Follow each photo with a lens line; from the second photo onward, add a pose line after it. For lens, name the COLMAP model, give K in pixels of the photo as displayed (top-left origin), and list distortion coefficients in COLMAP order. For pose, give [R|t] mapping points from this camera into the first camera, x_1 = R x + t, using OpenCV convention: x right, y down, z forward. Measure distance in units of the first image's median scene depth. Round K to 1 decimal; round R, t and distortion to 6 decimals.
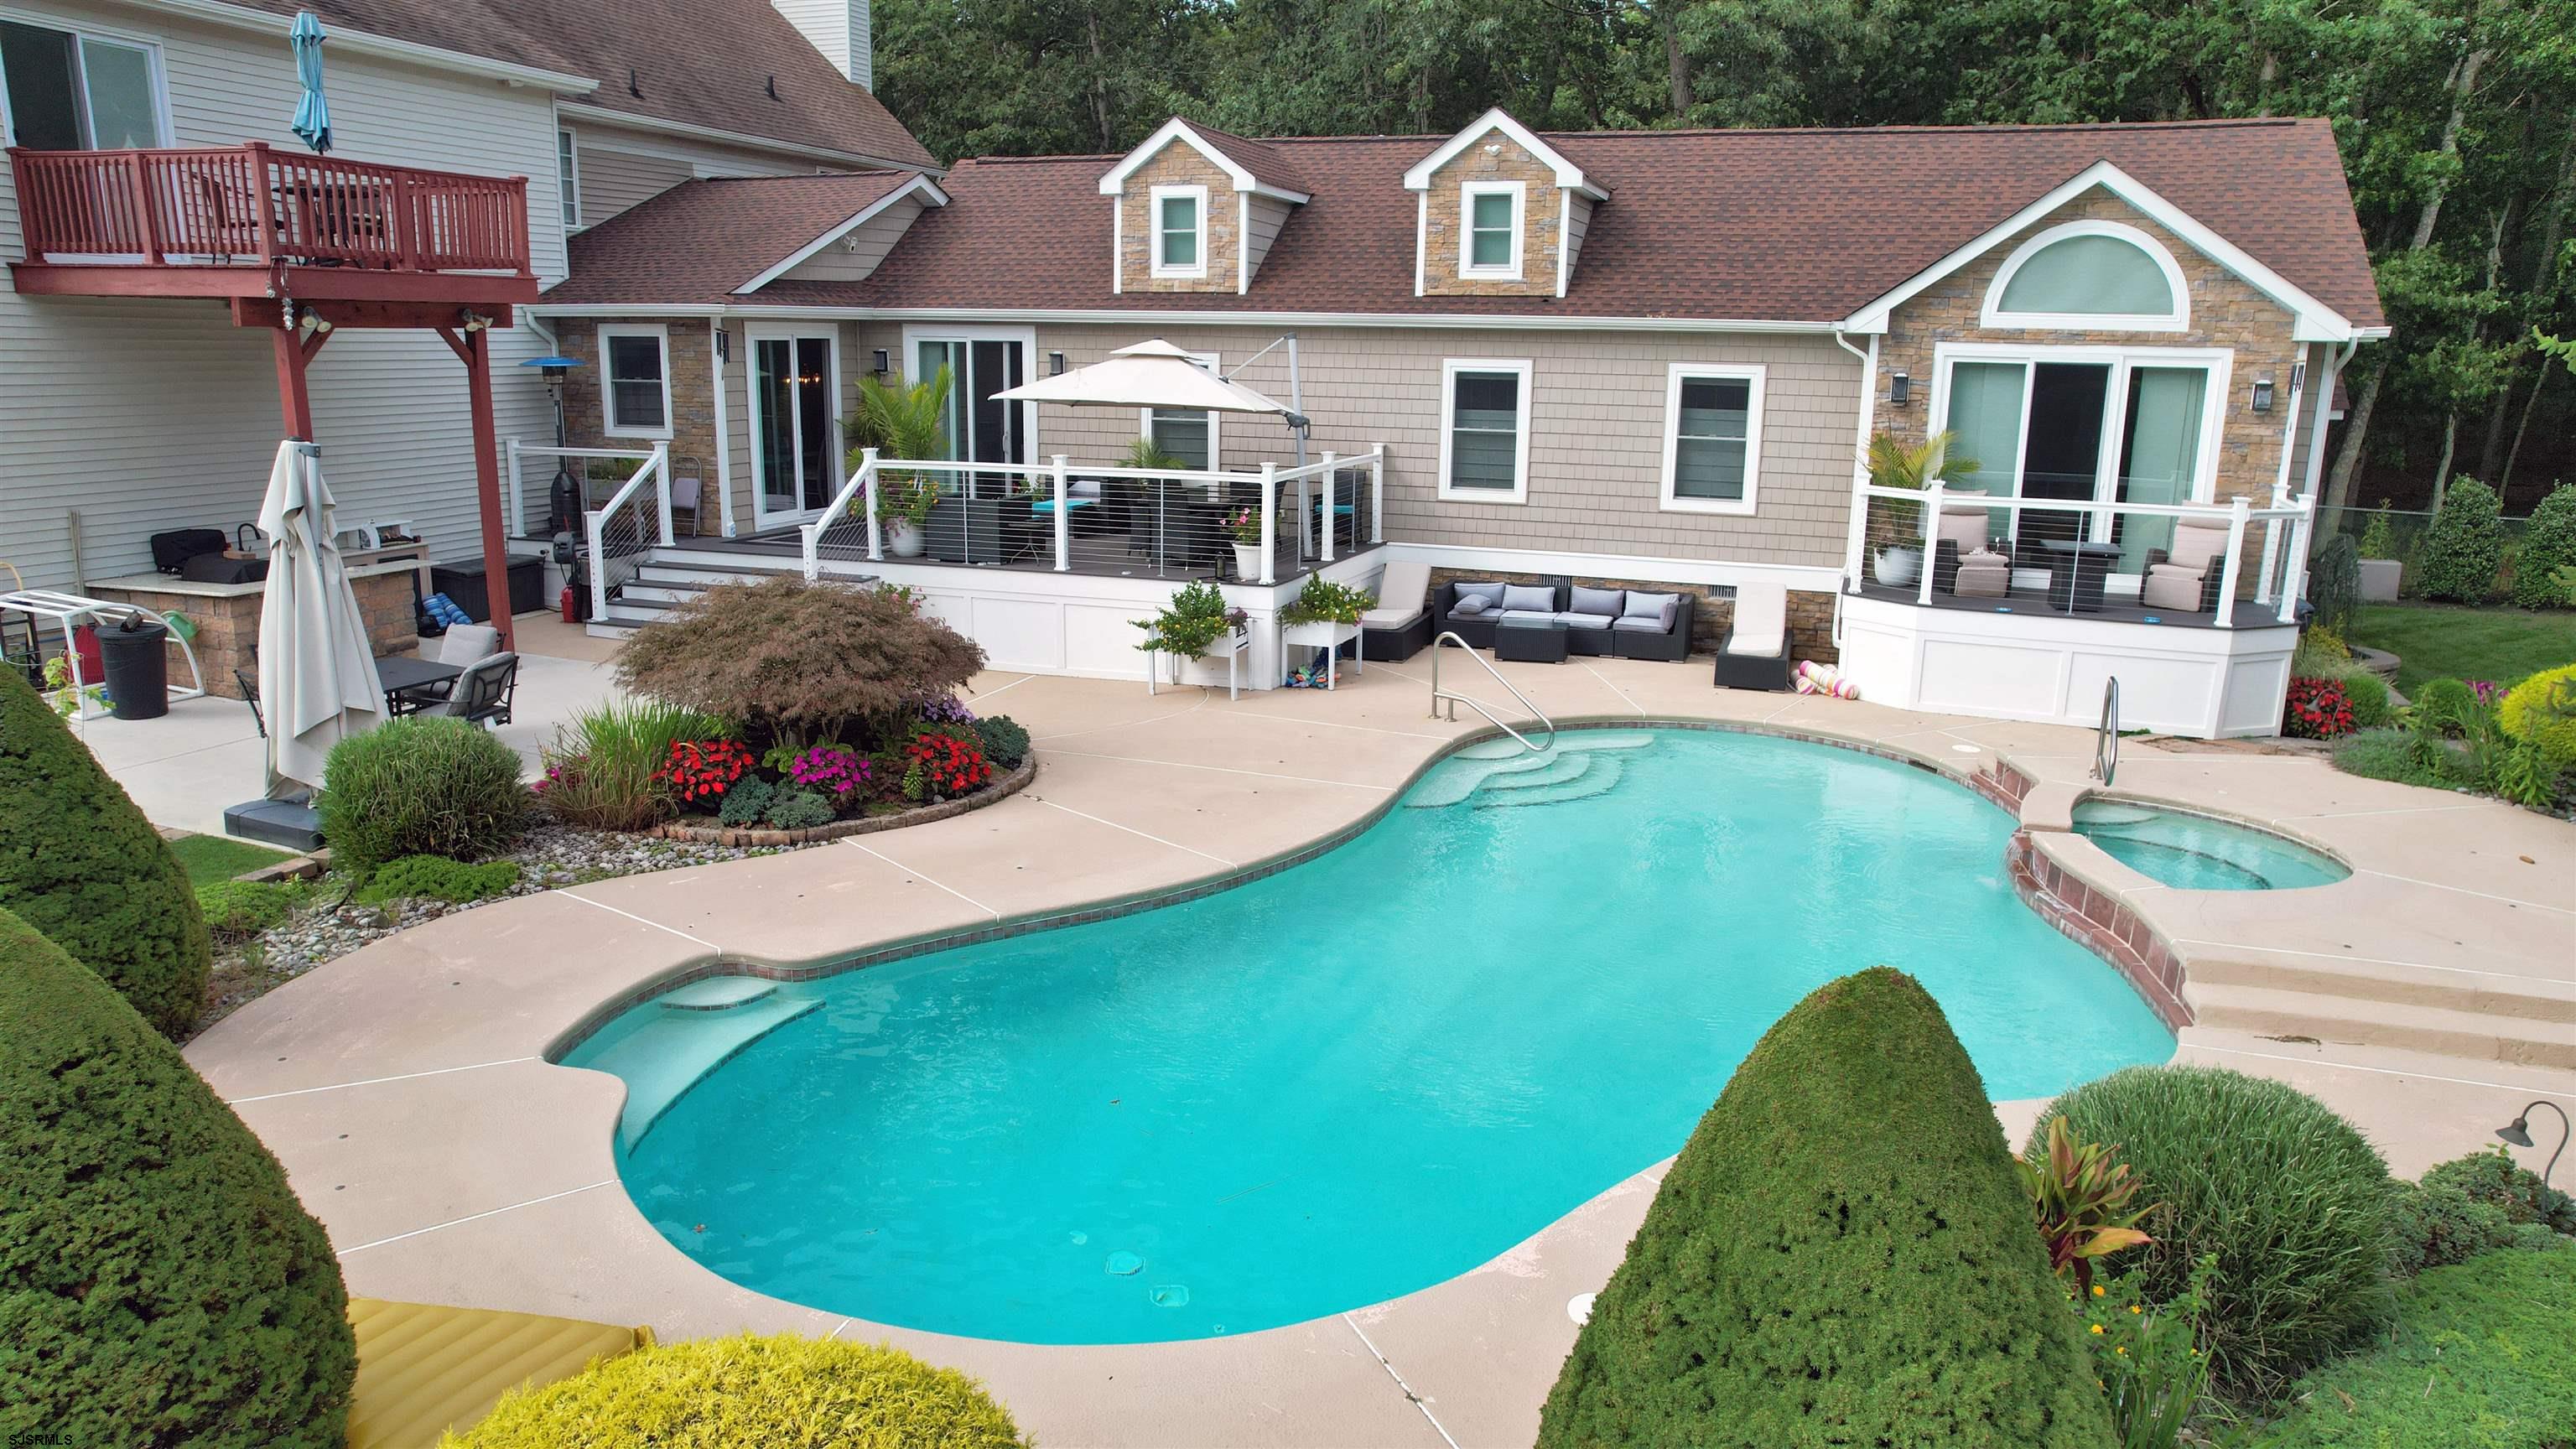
lens RADIAL K [[1648.7, 0, 1289.3], [0, 1648.7, 735.0], [0, 0, 1]] dist [-0.074482, 0.063340]
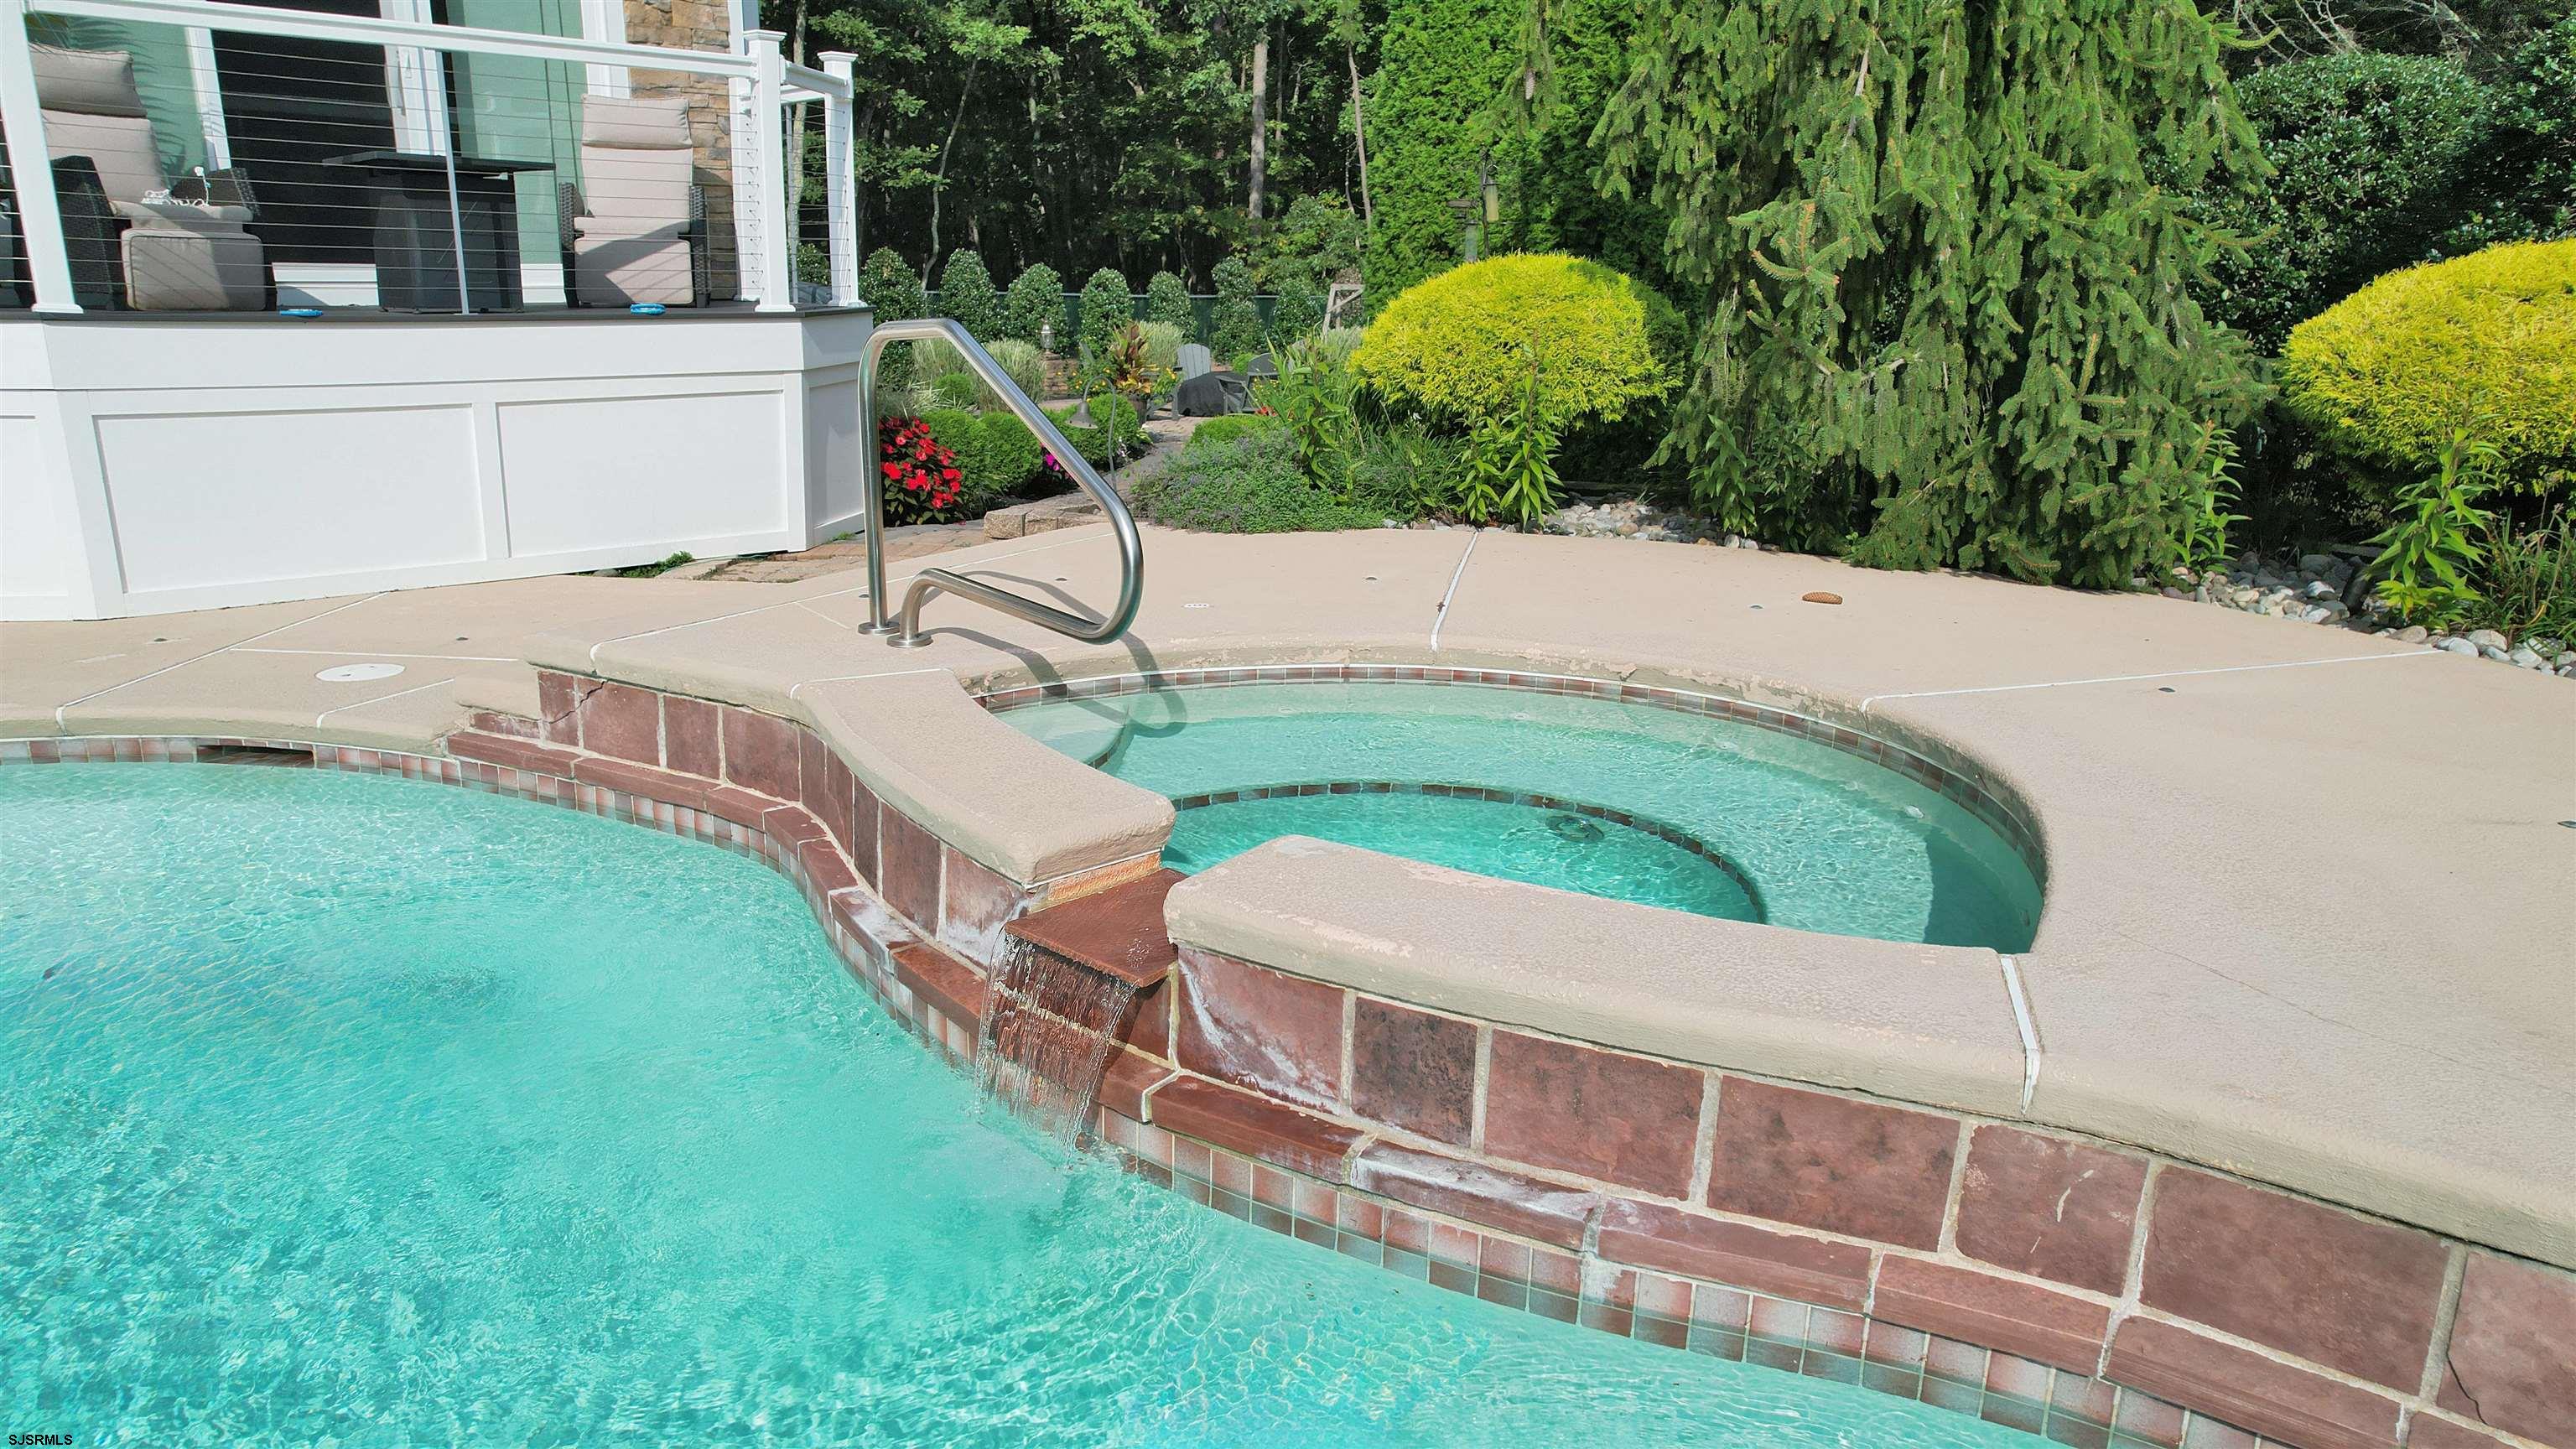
lens RADIAL K [[1648.7, 0, 1288.6], [0, 1648.7, 730.9], [0, 0, 1]] dist [-0.074482, 0.063340]
pose [[0.463838, -0.241730, 0.852303, 0.172460], [0.201872, 0.965584, 0.163997, 0.003159], [-0.862614, 0.095988, 0.496673, 0.540259]]
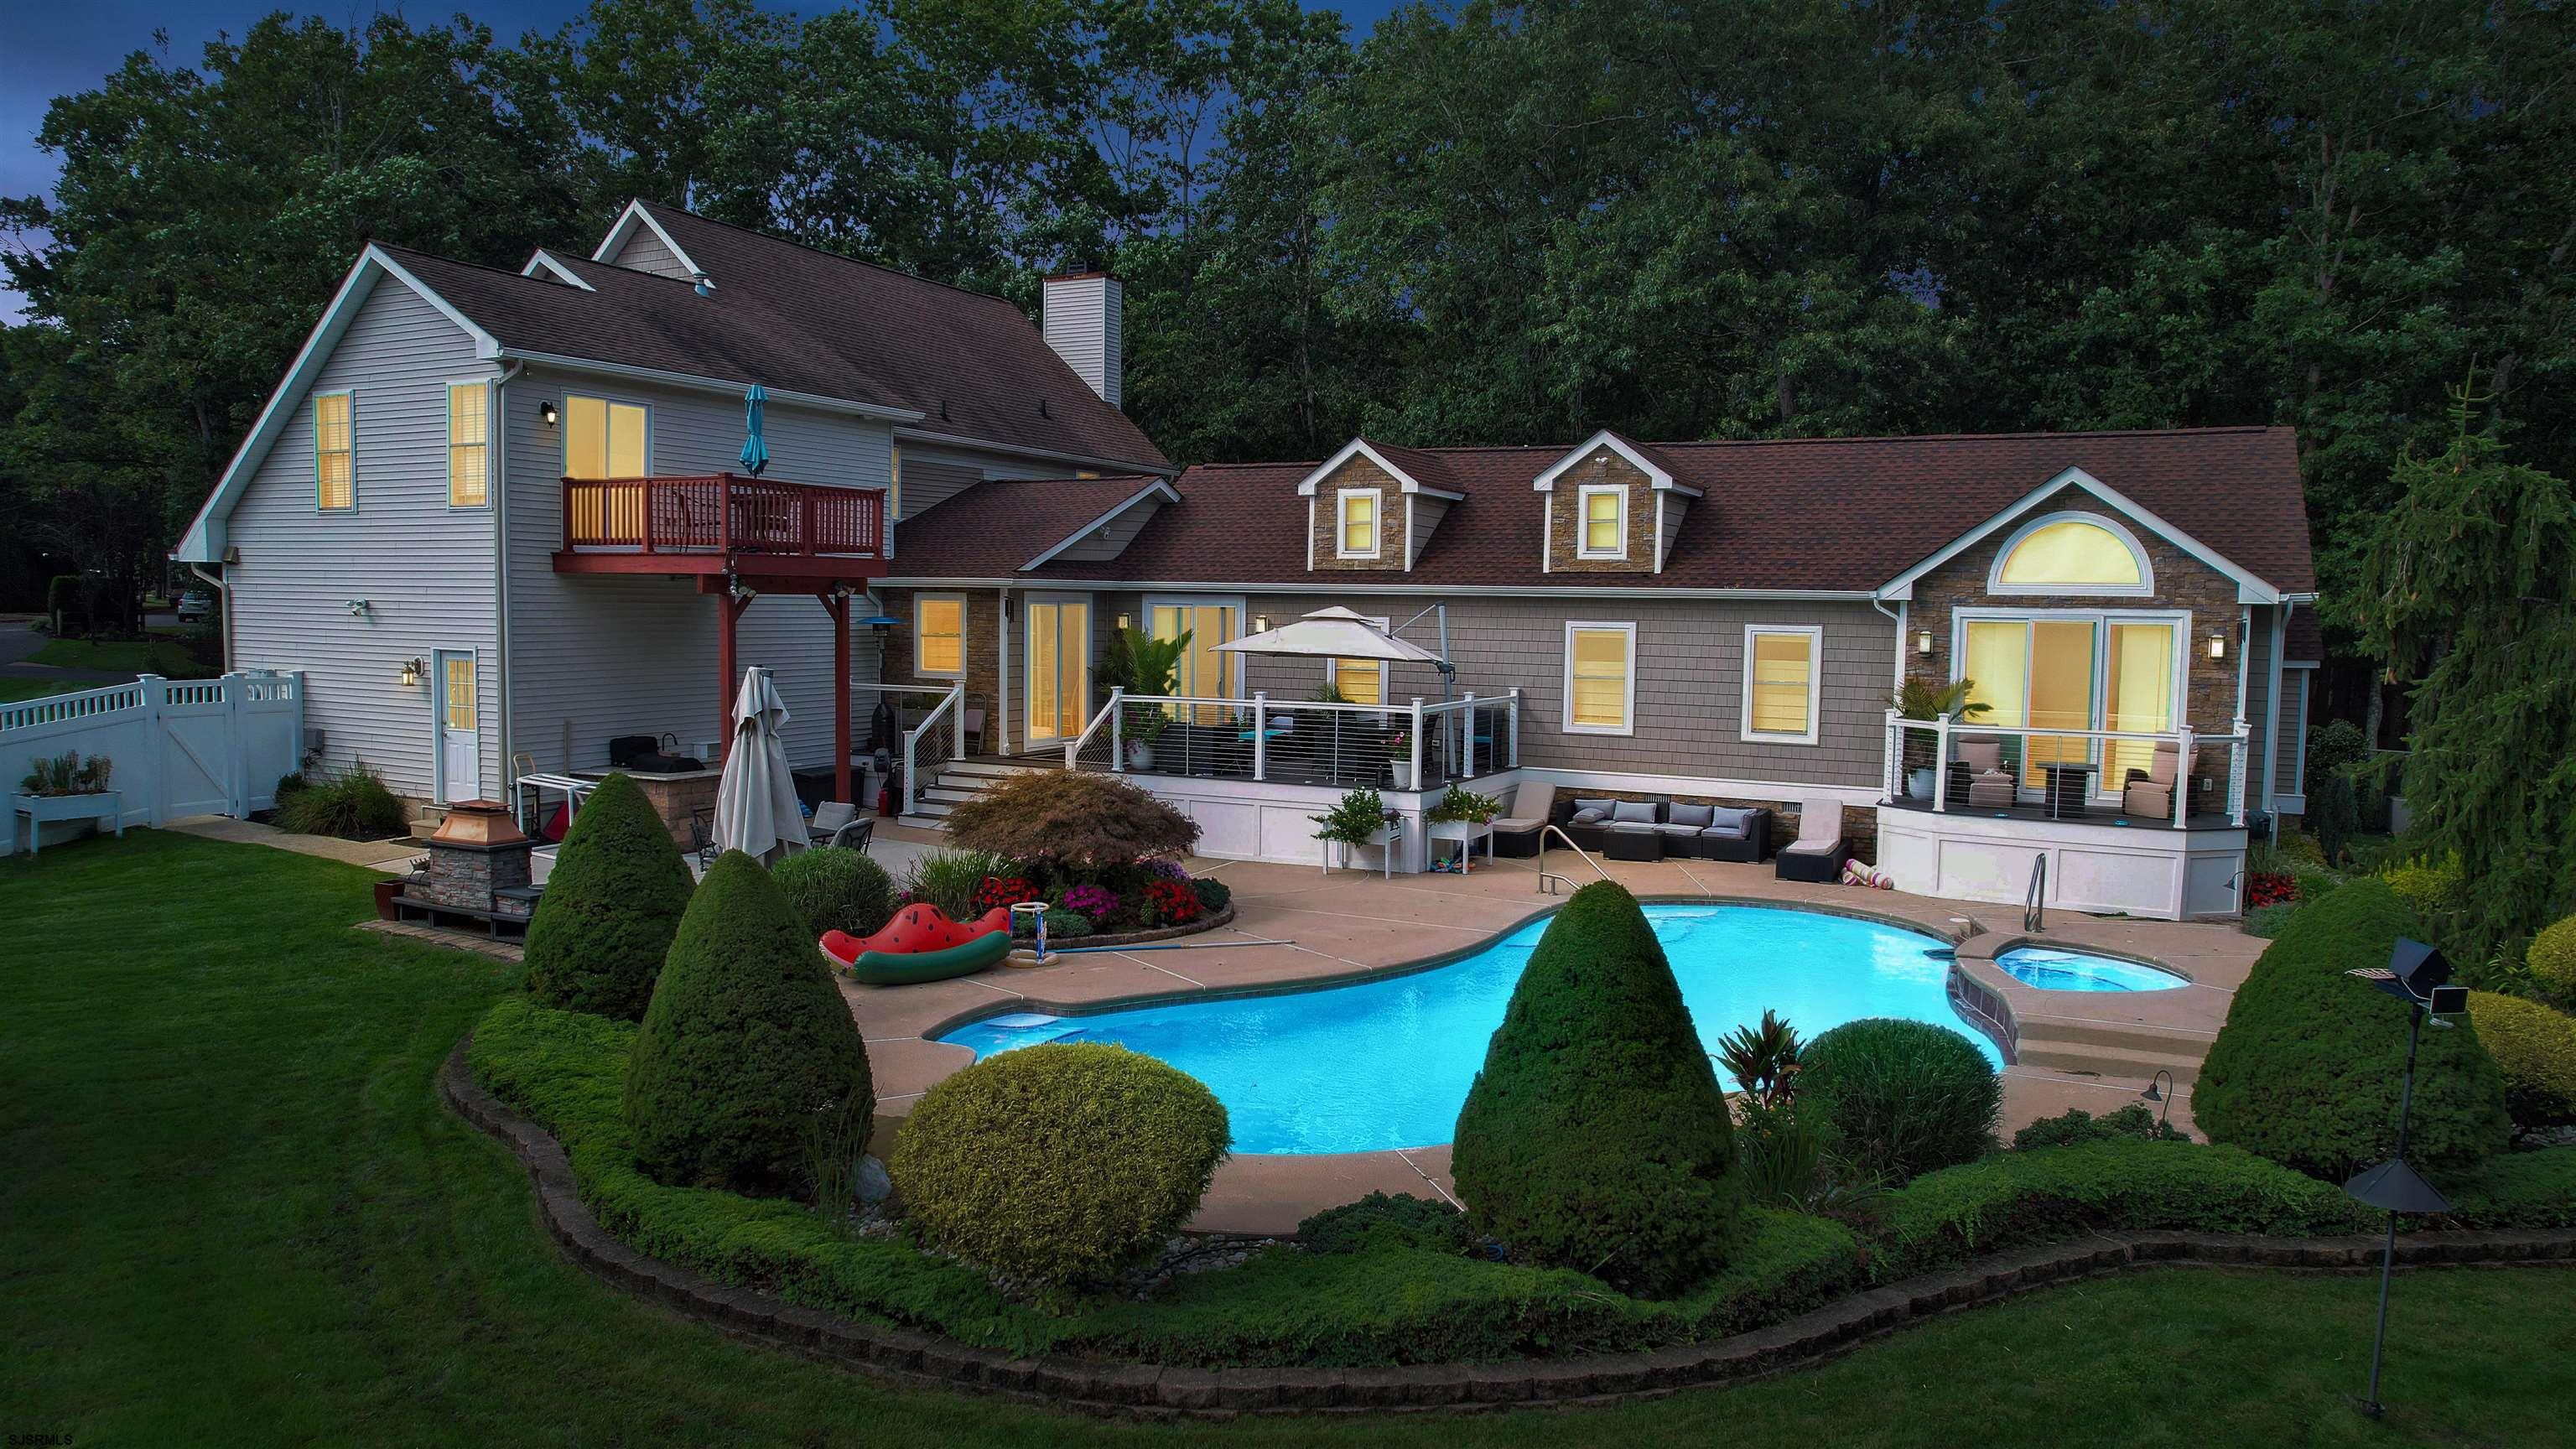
lens RADIAL K [[1648.7, 0, 1287.6], [0, 1648.7, 729.5], [0, 0, 1]] dist [-0.074482, 0.063340]
pose [[0.991959, 0.009233, -0.126221, 0.045311], [-0.029577, 0.986631, -0.160265, 0.065284], [0.123054, 0.162710, 0.978971, -0.264596]]
